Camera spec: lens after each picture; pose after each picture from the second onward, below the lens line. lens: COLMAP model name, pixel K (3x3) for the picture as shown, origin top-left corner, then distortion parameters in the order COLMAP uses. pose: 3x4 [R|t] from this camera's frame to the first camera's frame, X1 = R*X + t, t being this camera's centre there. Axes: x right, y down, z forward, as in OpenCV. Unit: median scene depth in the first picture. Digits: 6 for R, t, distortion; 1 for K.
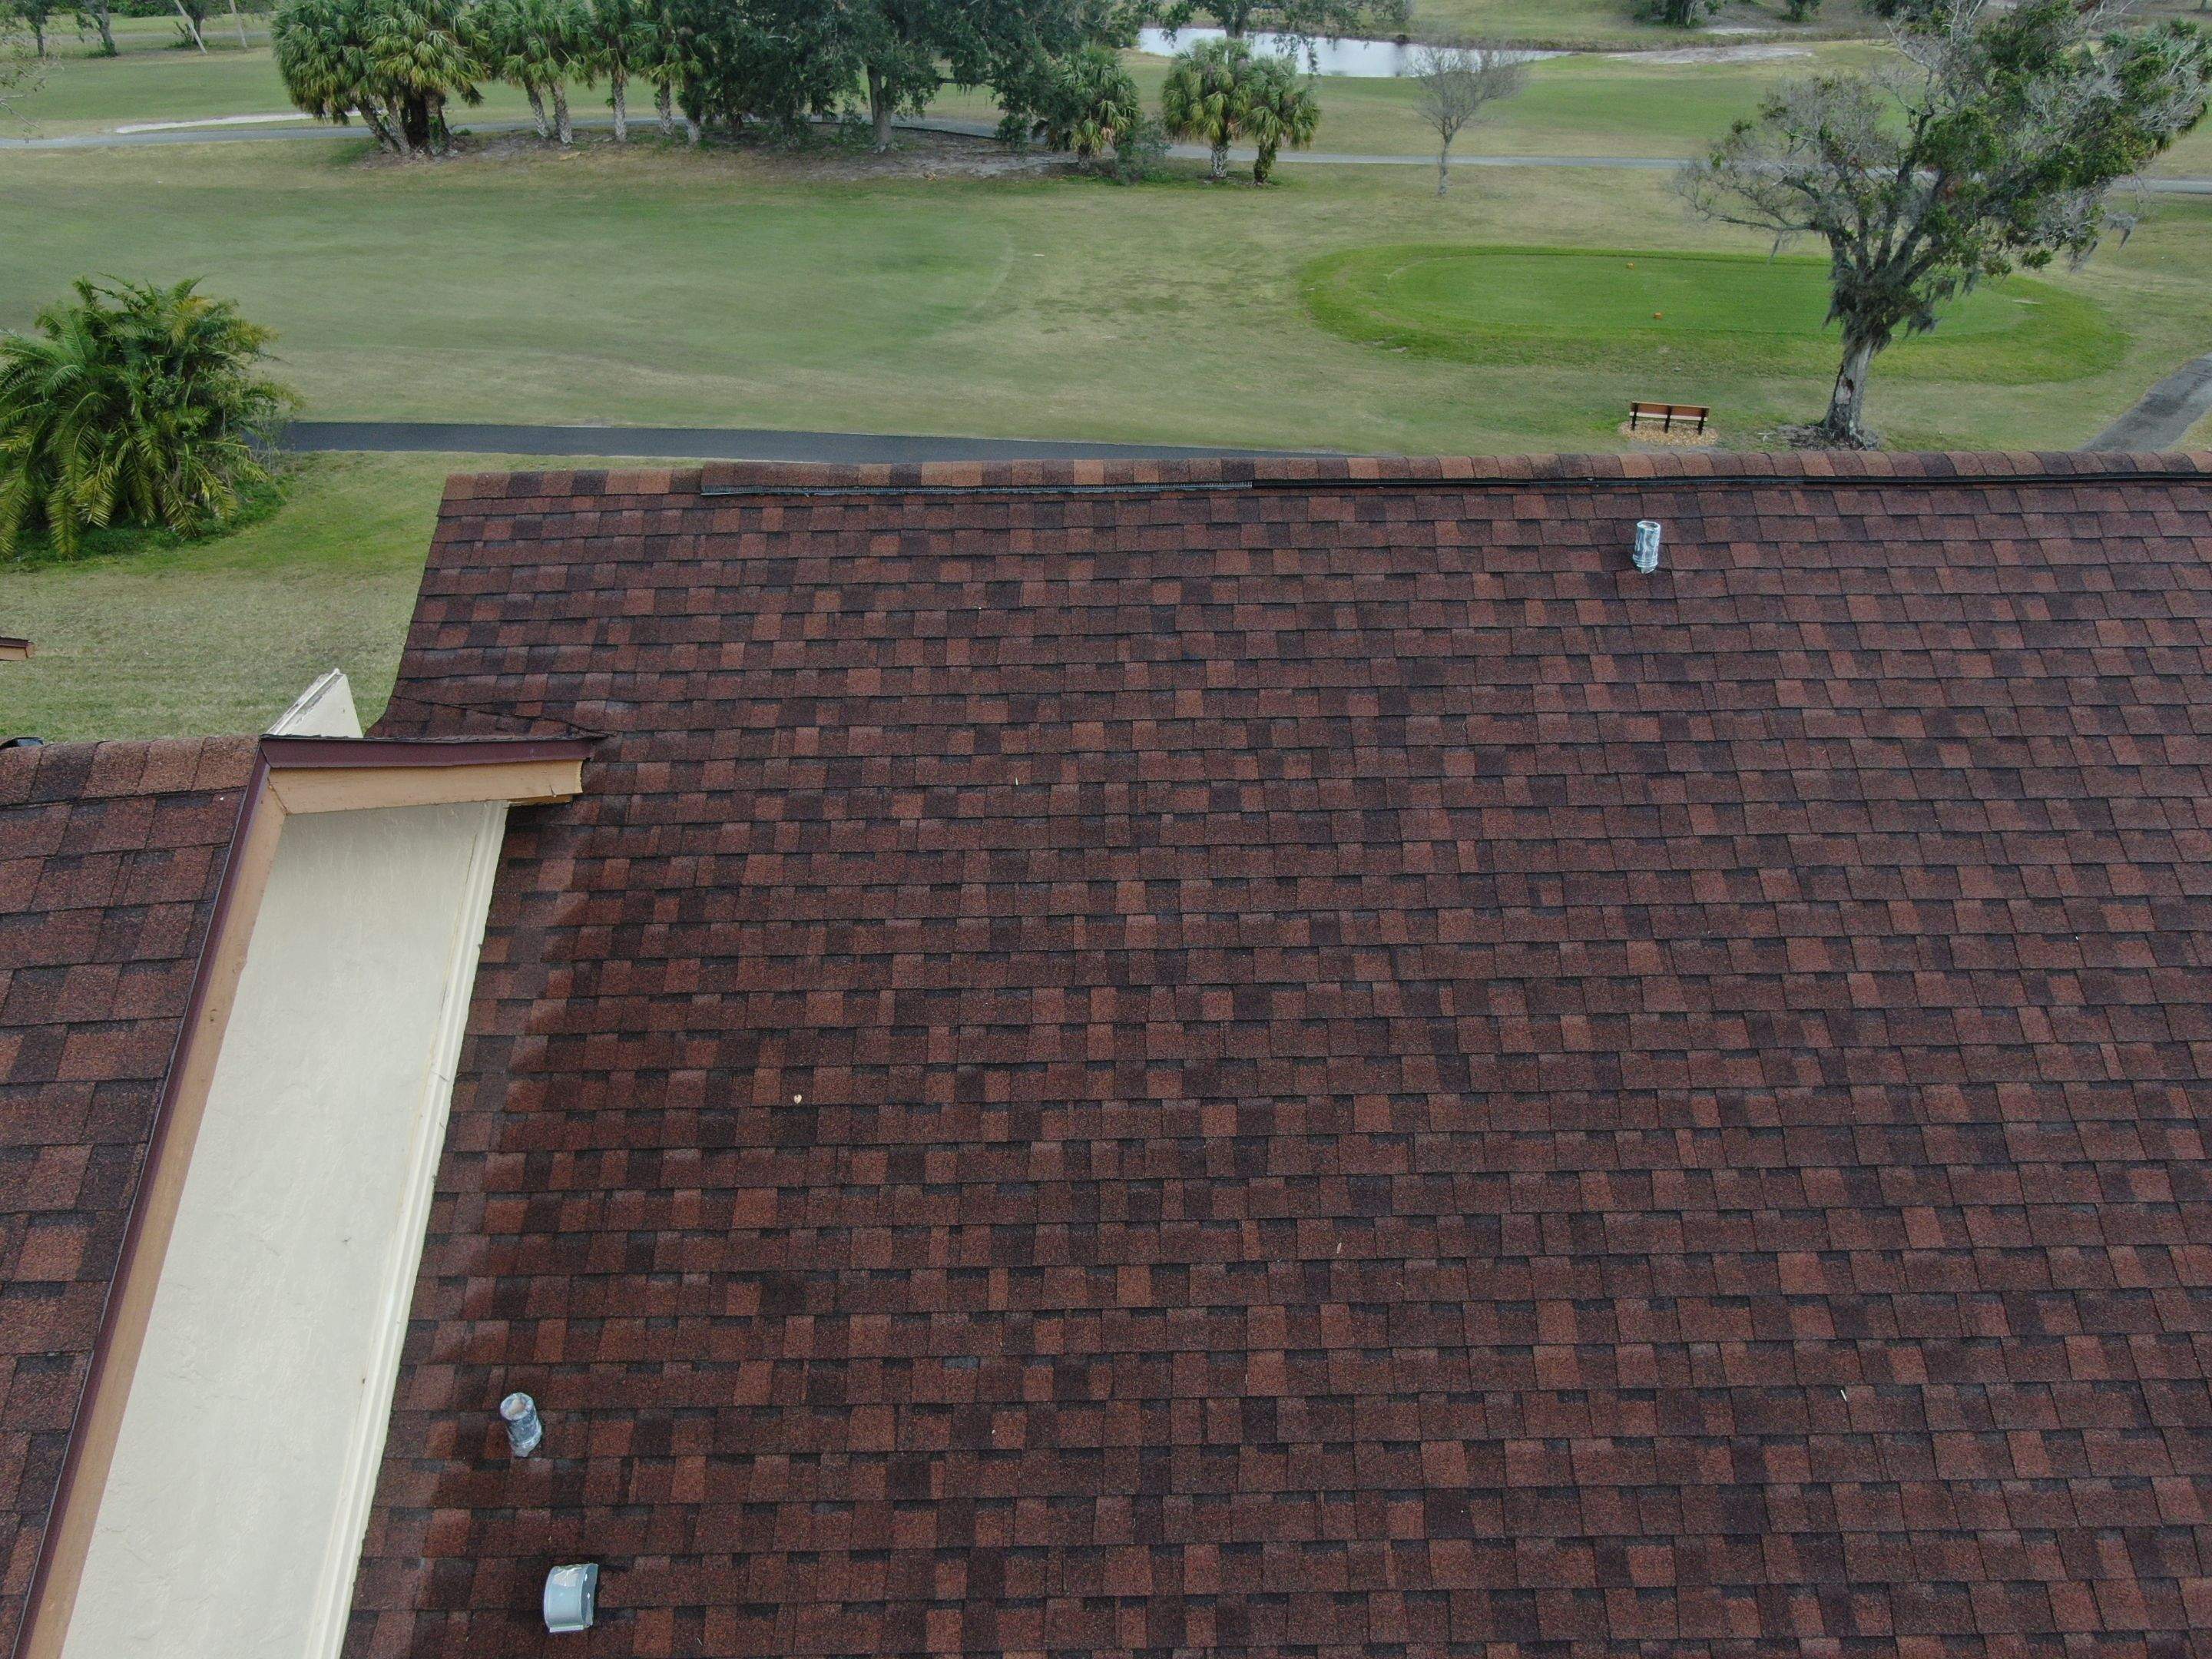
lens RADIAL K [[1585.9, 0, 1106.6], [0, 1585.9, 831.8], [0, 0, 1]] dist [-0.026432, 0.012382]
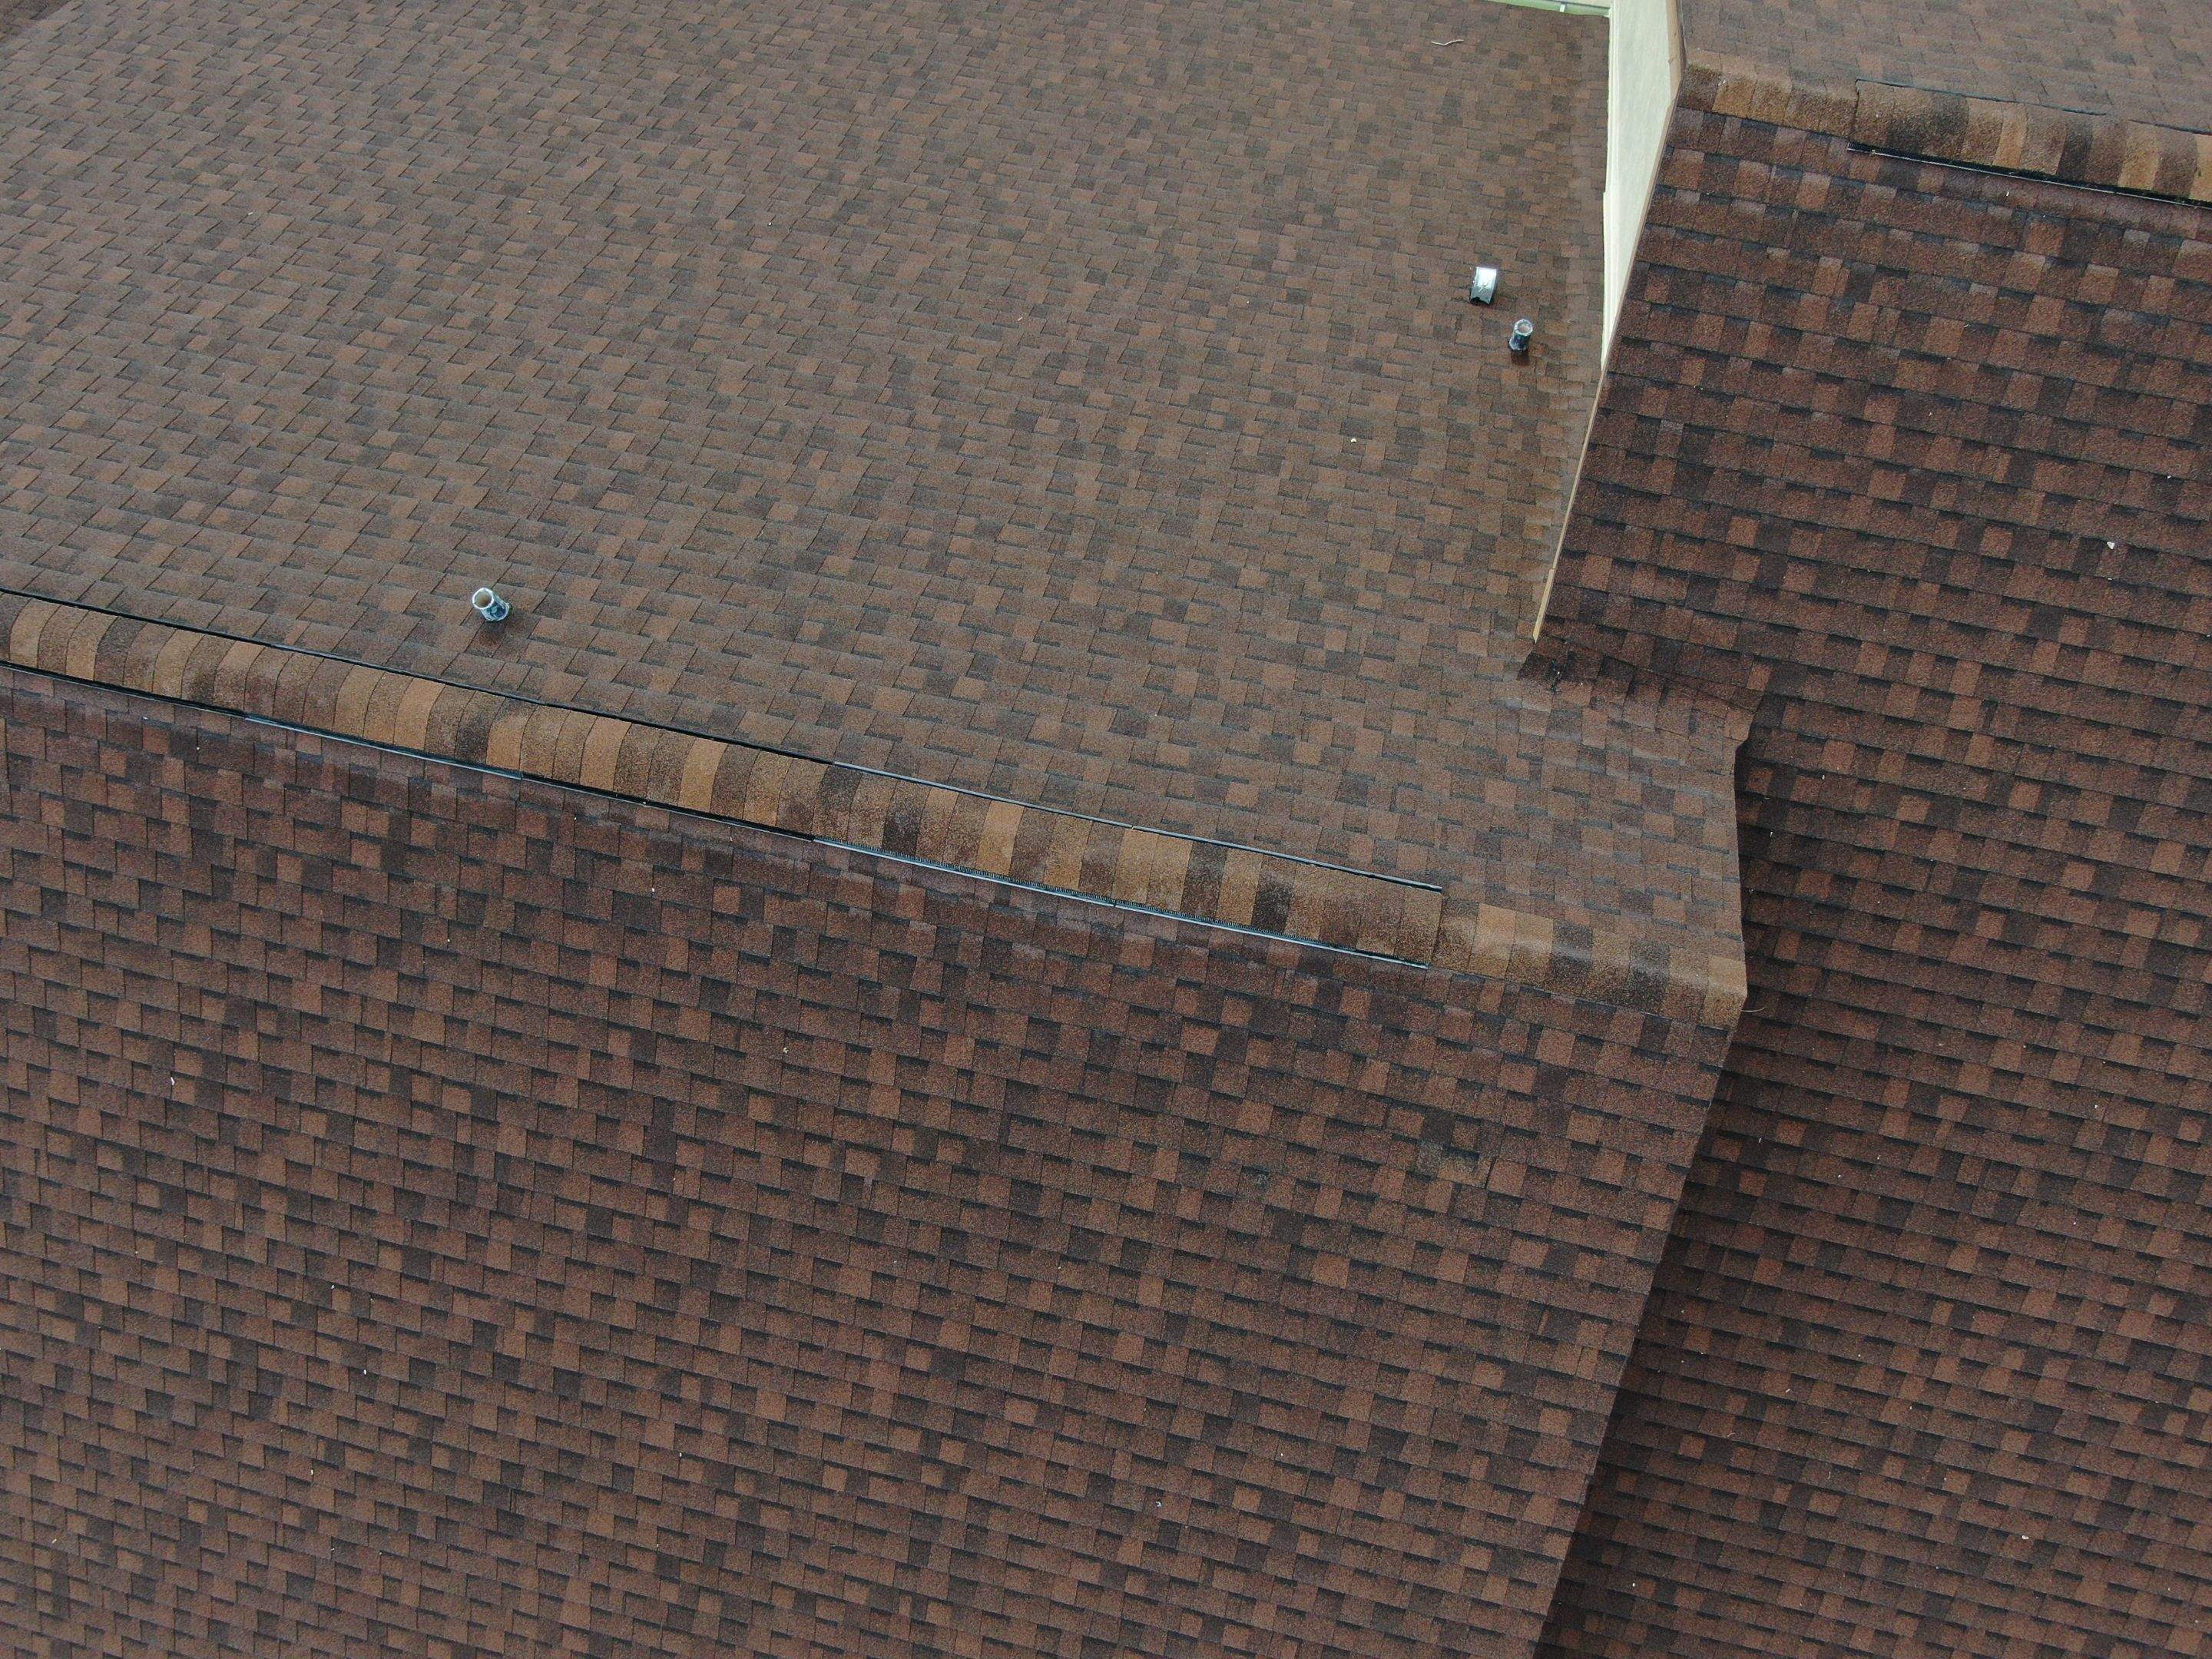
lens RADIAL K [[1585.9, 0, 1105.6], [0, 1585.9, 839.8], [0, 0, 1]] dist [-0.026432, 0.012382]
pose [[-0.972618, -0.207125, 0.105416, -0.178624], [0.169392, -0.321230, 0.931728, -1.150038], [-0.159121, 0.924073, 0.347520, 0.770610]]
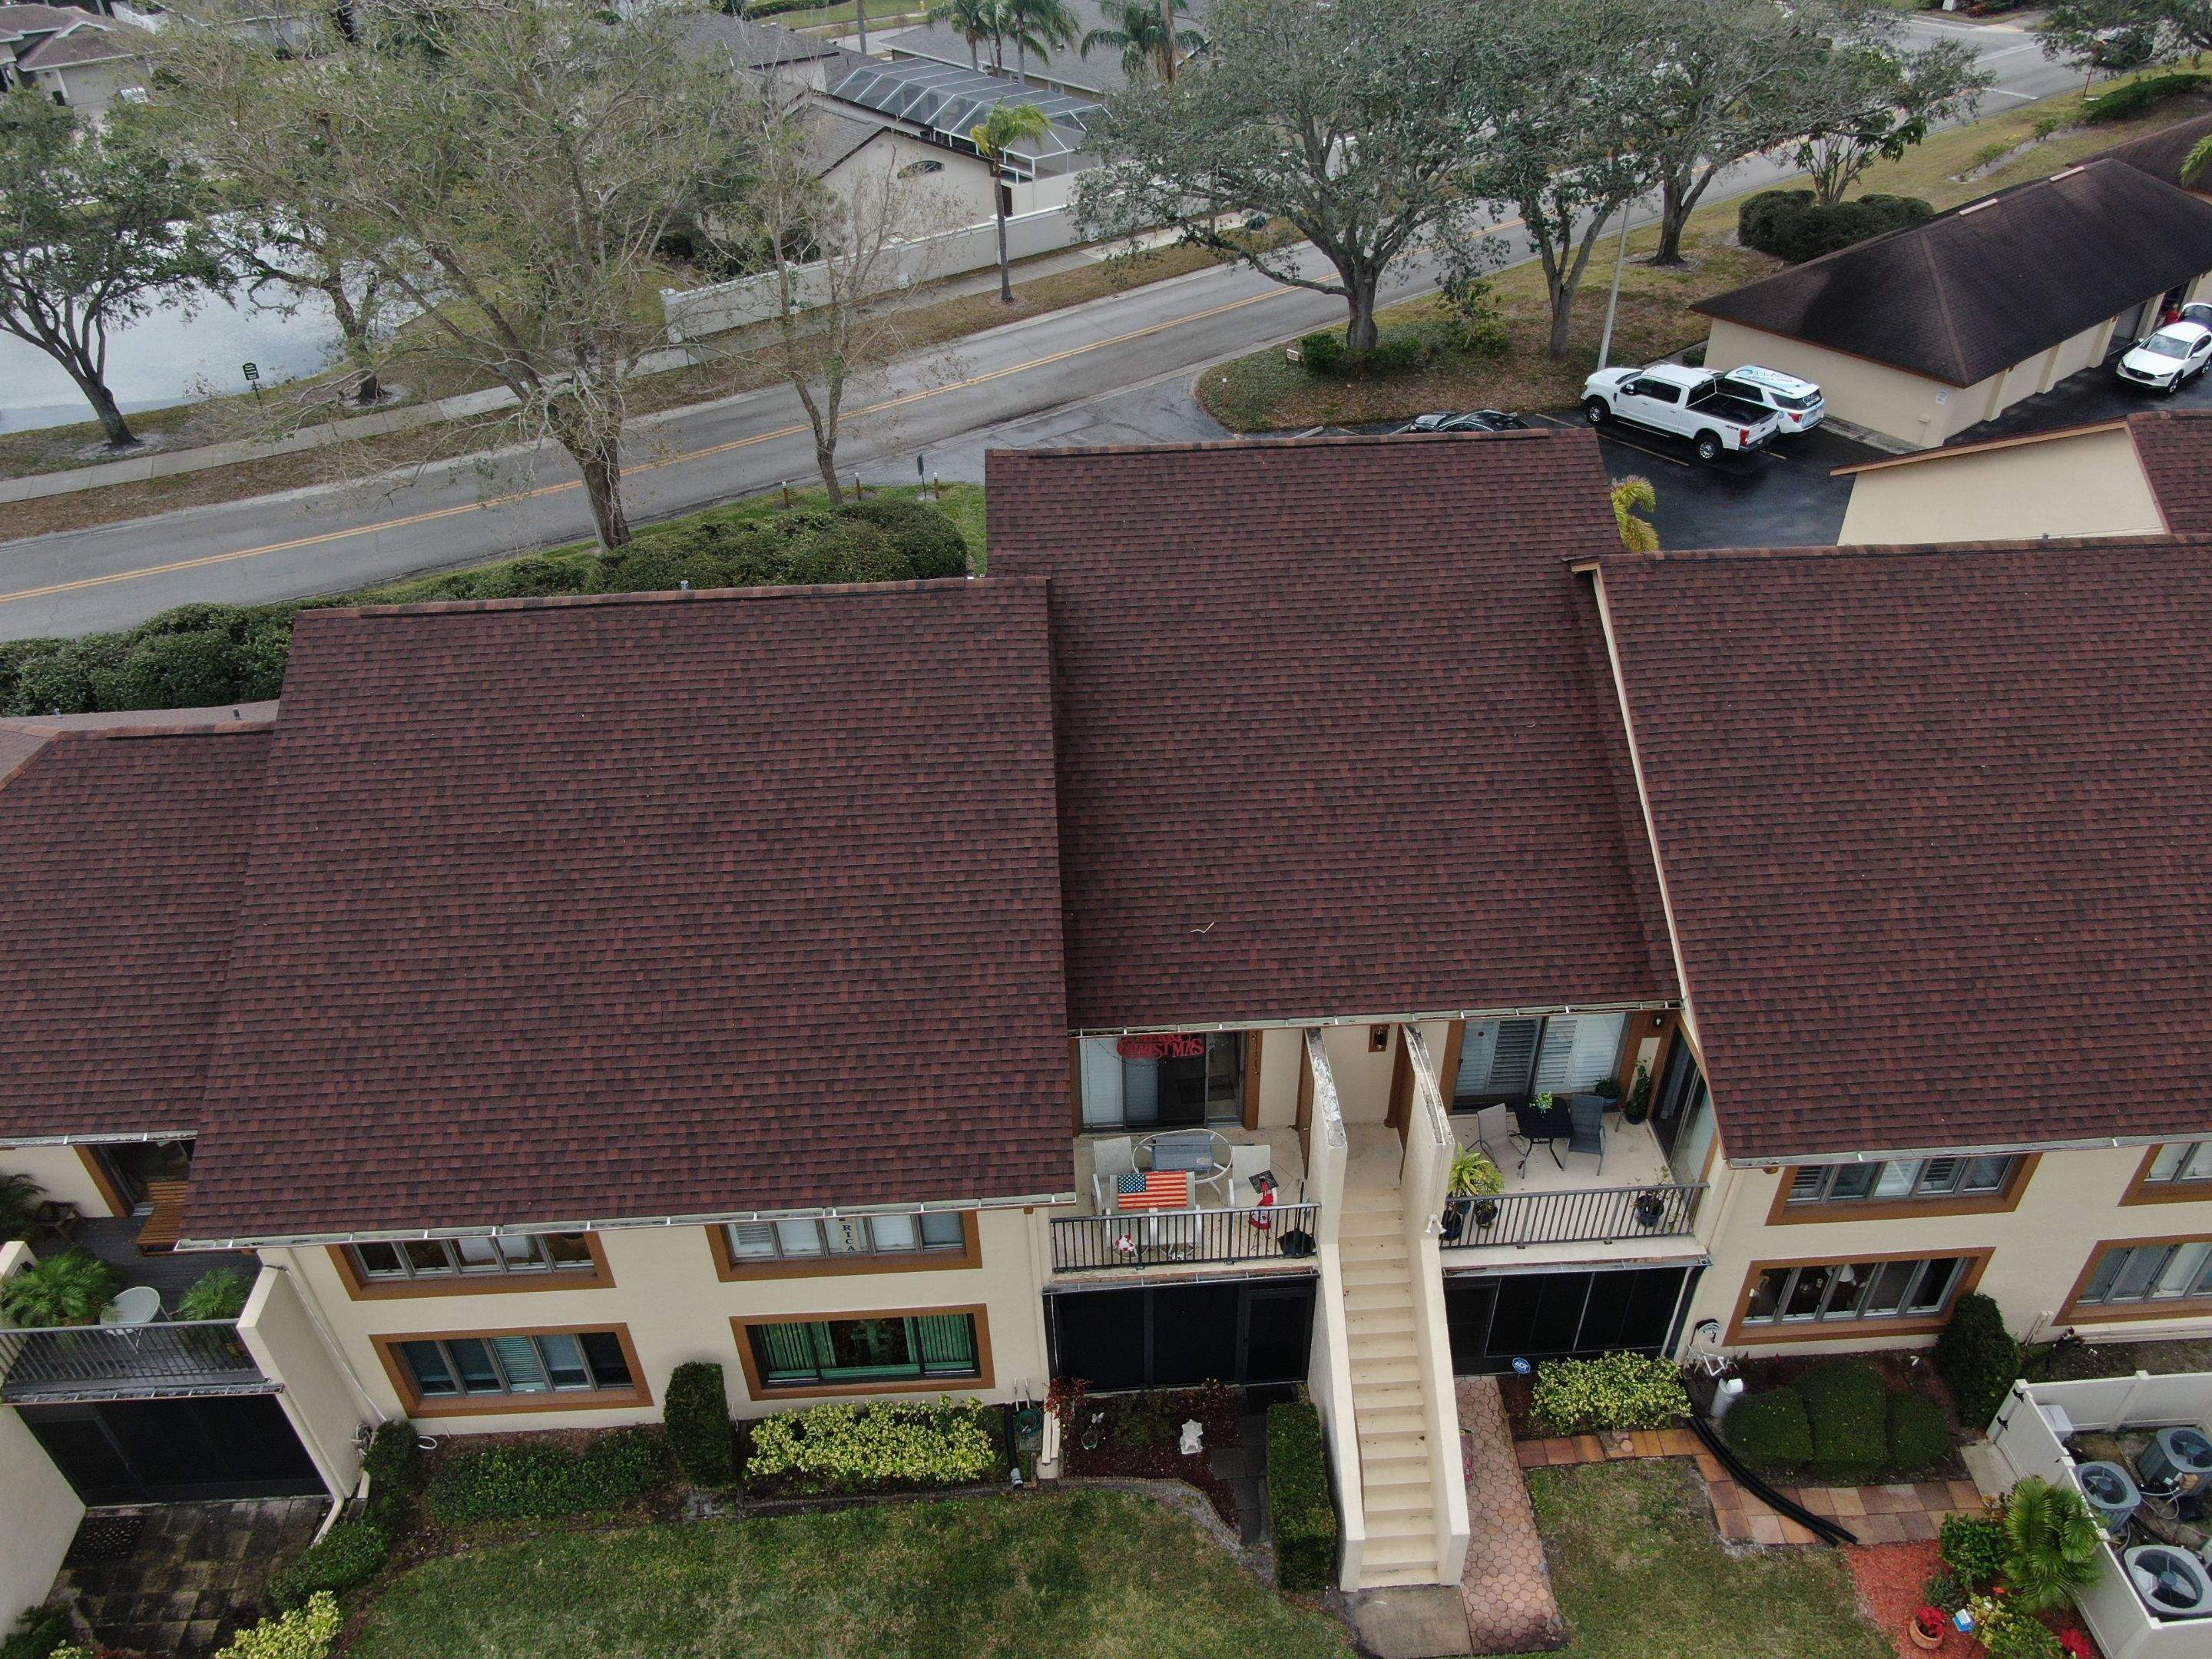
lens RADIAL K [[1585.9, 0, 1113.0], [0, 1585.9, 829.7], [0, 0, 1]] dist [-0.026432, 0.012382]
pose [[-0.998370, 0.053458, -0.019984, -0.525839], [0.001279, 0.371026, 0.928621, -3.420040], [0.057057, 0.927082, -0.370490, 3.038936]]
